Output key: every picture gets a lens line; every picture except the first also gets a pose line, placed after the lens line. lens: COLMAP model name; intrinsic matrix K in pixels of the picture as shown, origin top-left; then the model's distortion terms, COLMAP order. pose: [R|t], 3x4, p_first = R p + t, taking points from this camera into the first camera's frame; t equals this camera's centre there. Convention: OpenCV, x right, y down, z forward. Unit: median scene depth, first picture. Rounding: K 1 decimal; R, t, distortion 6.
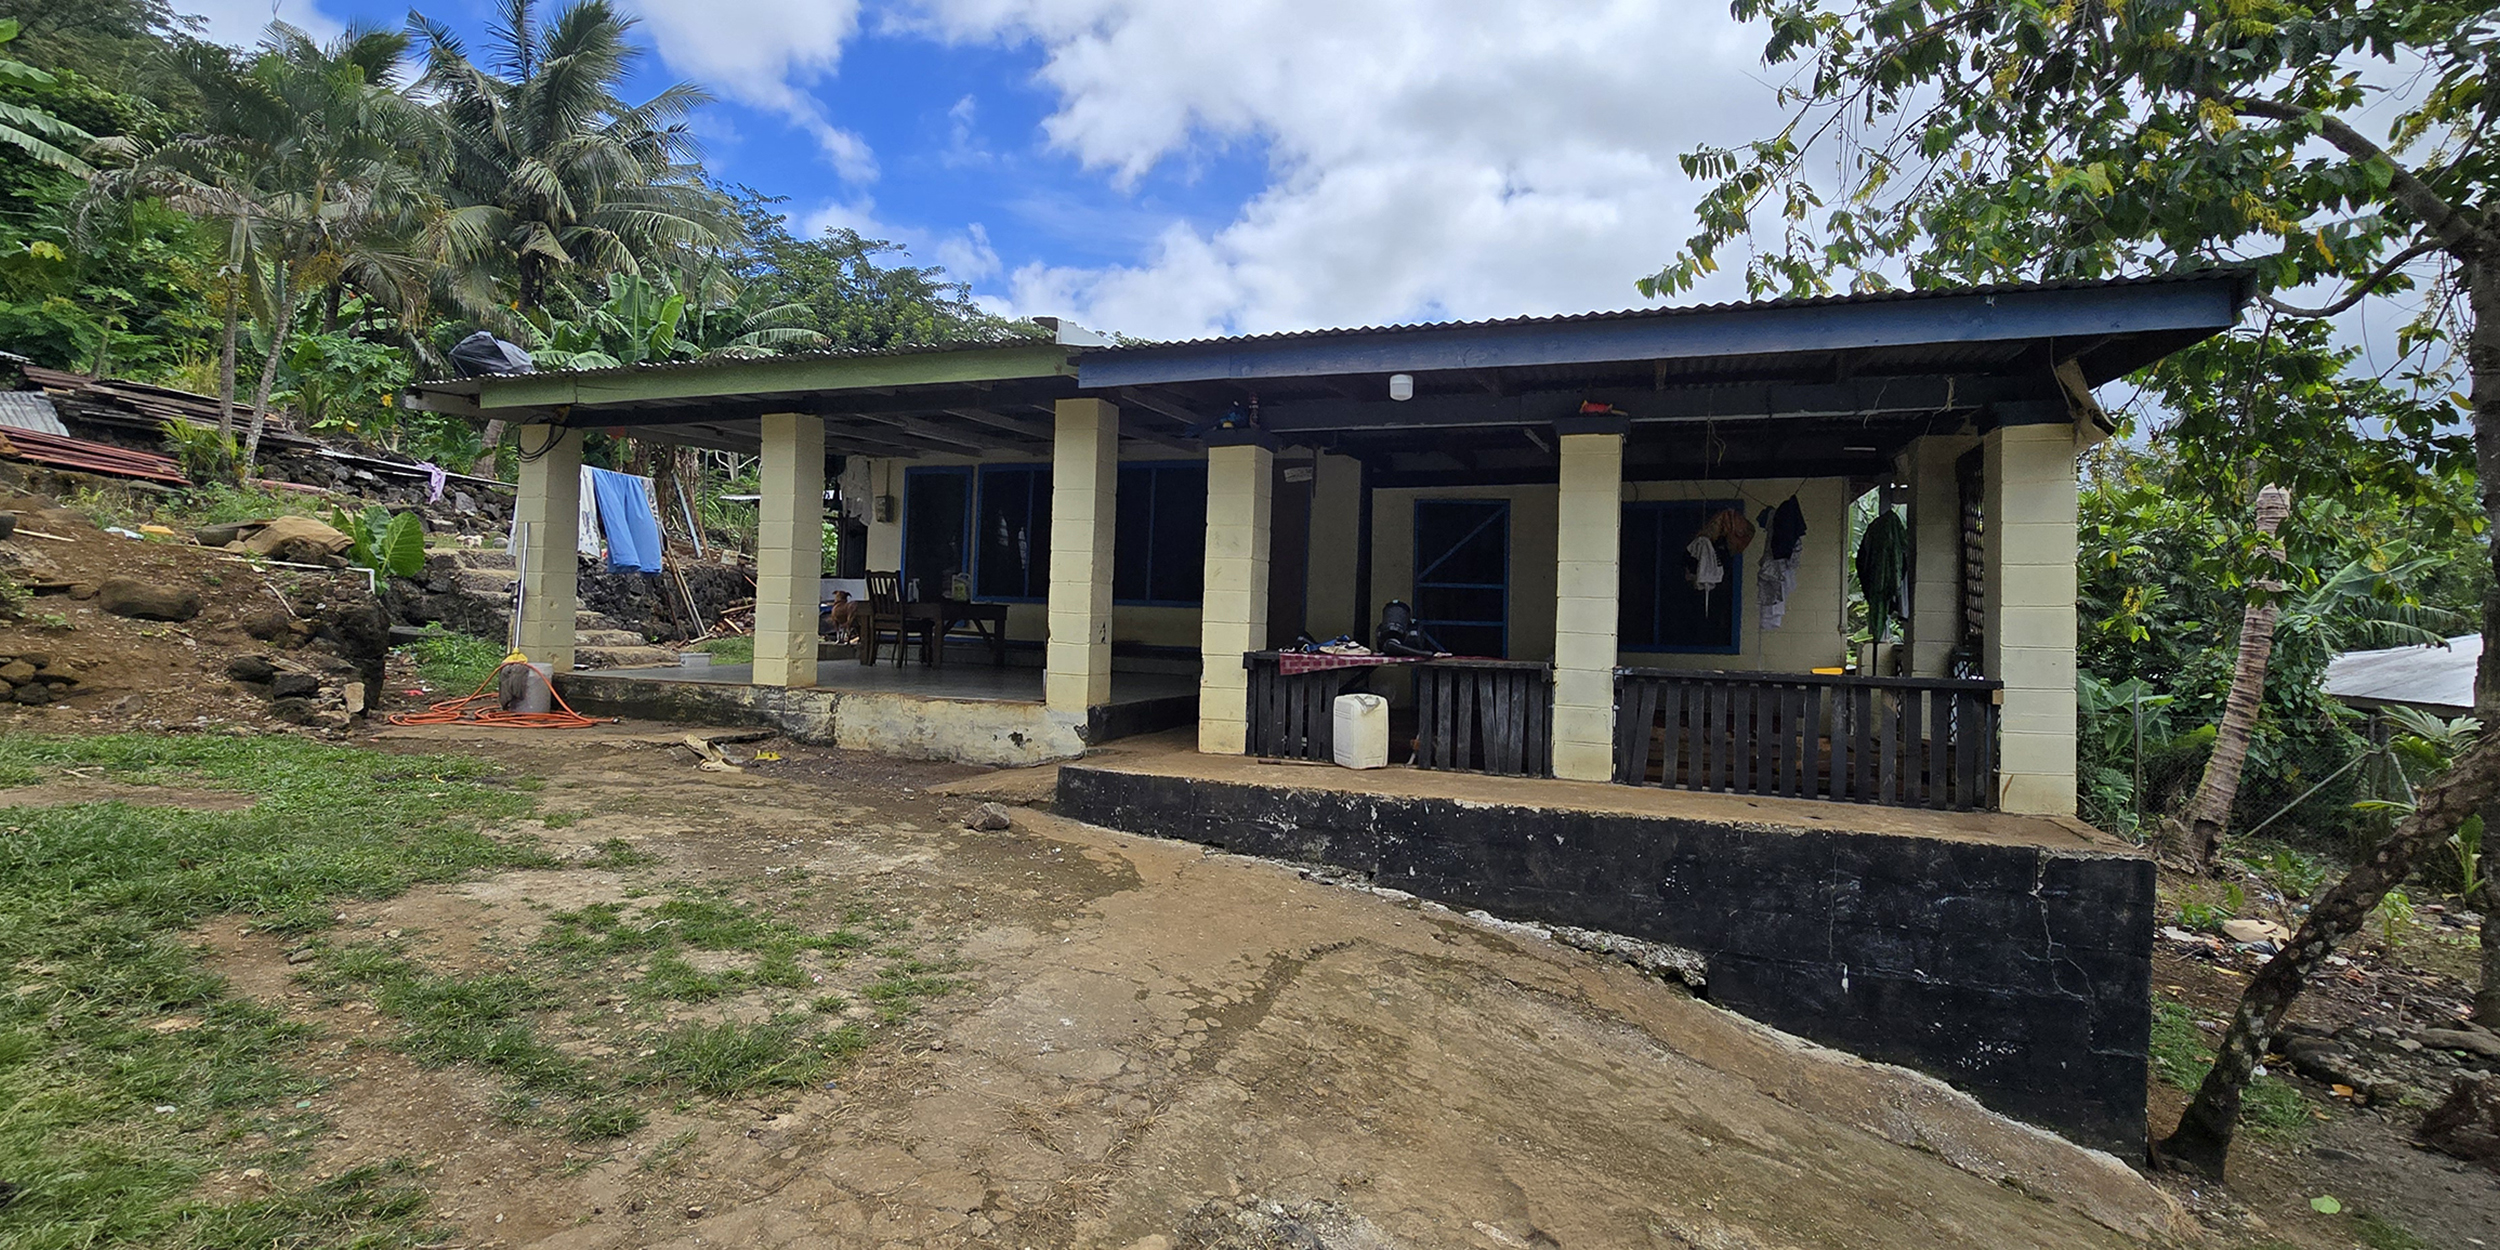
lens RADIAL K [[1050.3, 0, 1250.0], [0, 1050.3, 625.0], [0, 0, 1]] dist [-0.000771, 0.000564]
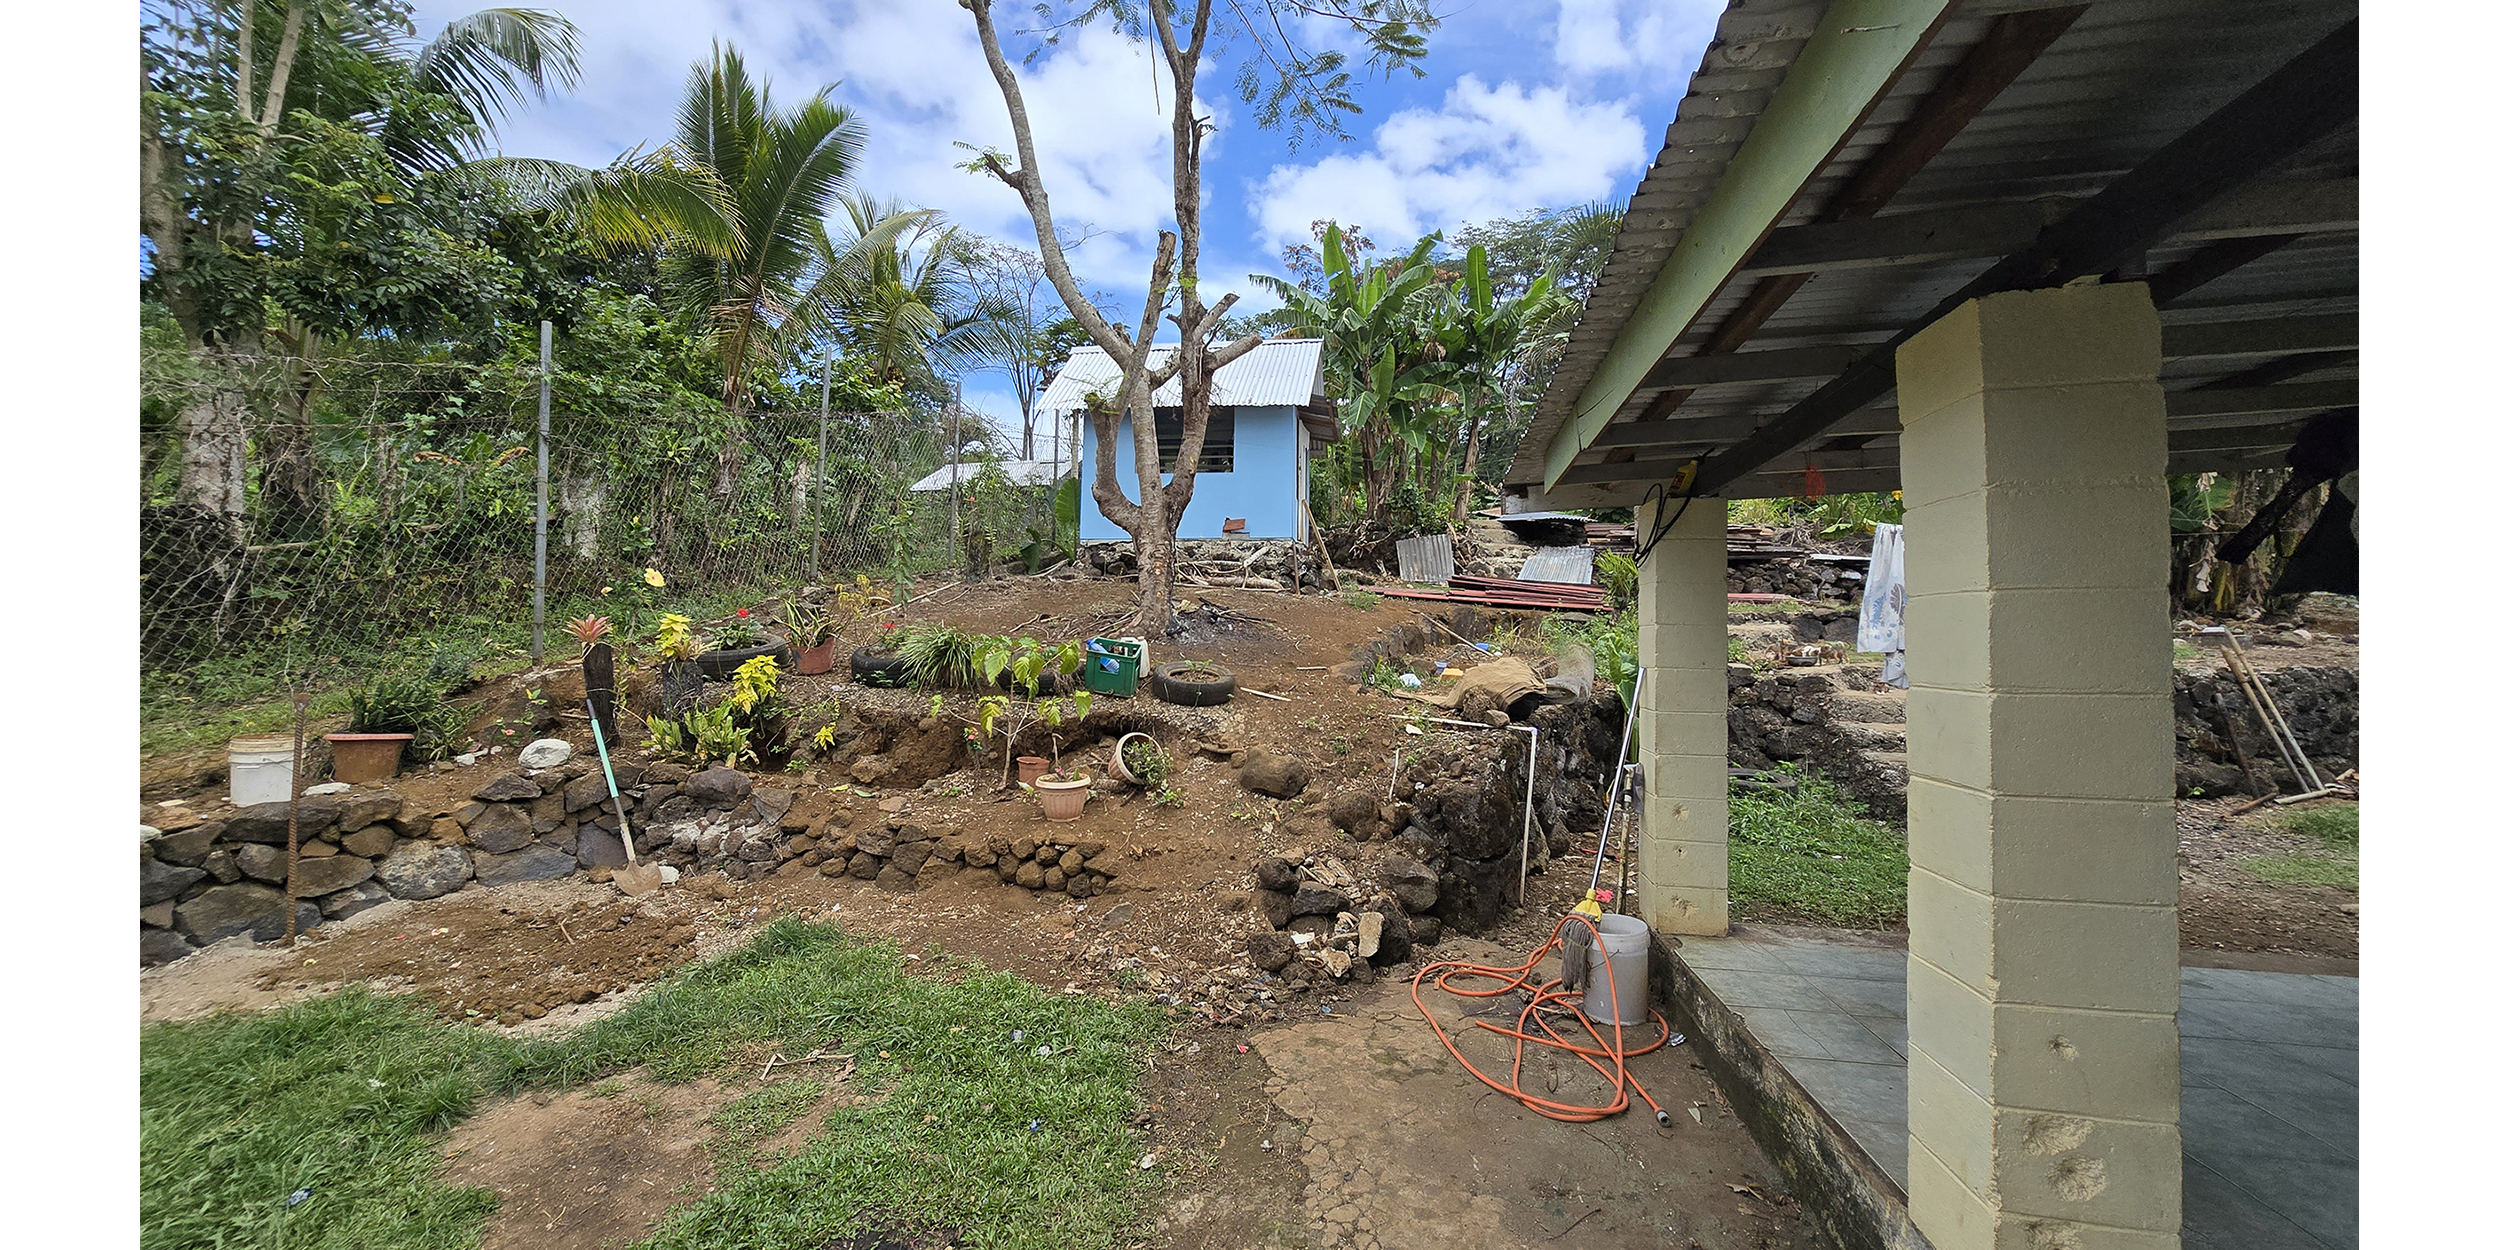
lens RADIAL K [[901.4, 0, 1250.5], [0, 901.4, 637.0], [0, 0, 1]] dist [0.000757, 0.000131]
pose [[0.141717, -0.036266, -0.989243, -0.139505], [-0.018539, 0.999056, -0.039282, -0.059386], [0.989734, 0.023906, 0.140911, 0.461110]]
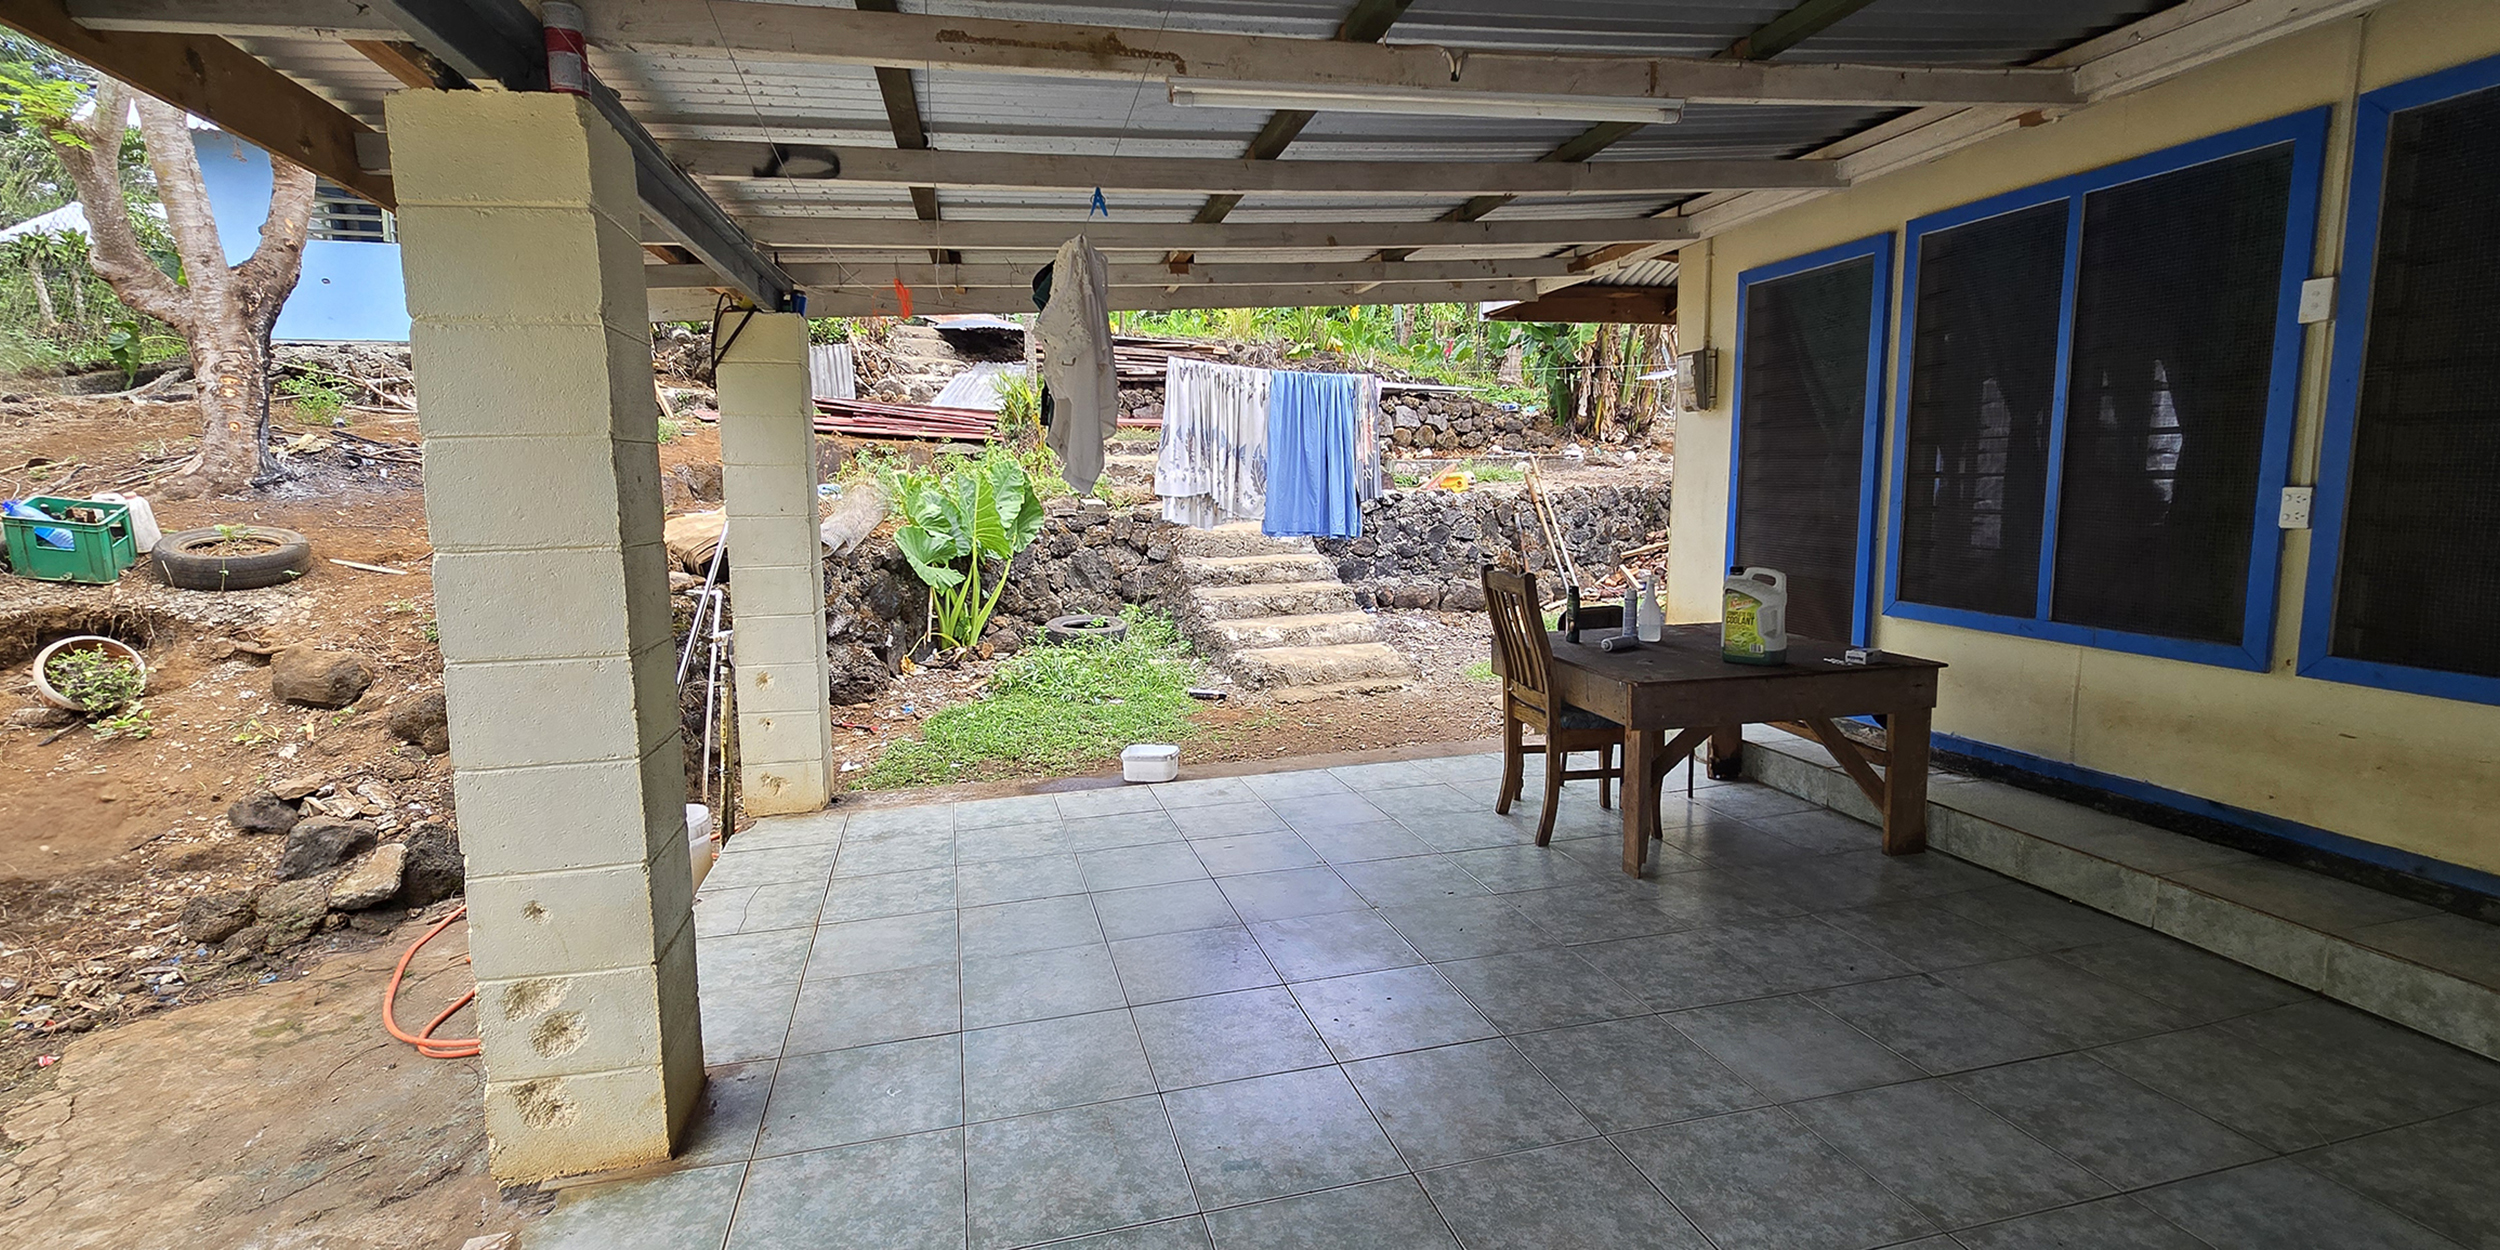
lens RADIAL K [[1083.6, 0, 1250.0], [0, 1083.6, 625.0], [0, 0, 1]] dist [-0.002018, -0.000227]
pose [[0.541177, 0.076152, -0.837453, -0.071972], [0.020136, 0.994432, 0.103439, -0.062249], [0.840667, -0.072842, 0.536630, 0.606283]]
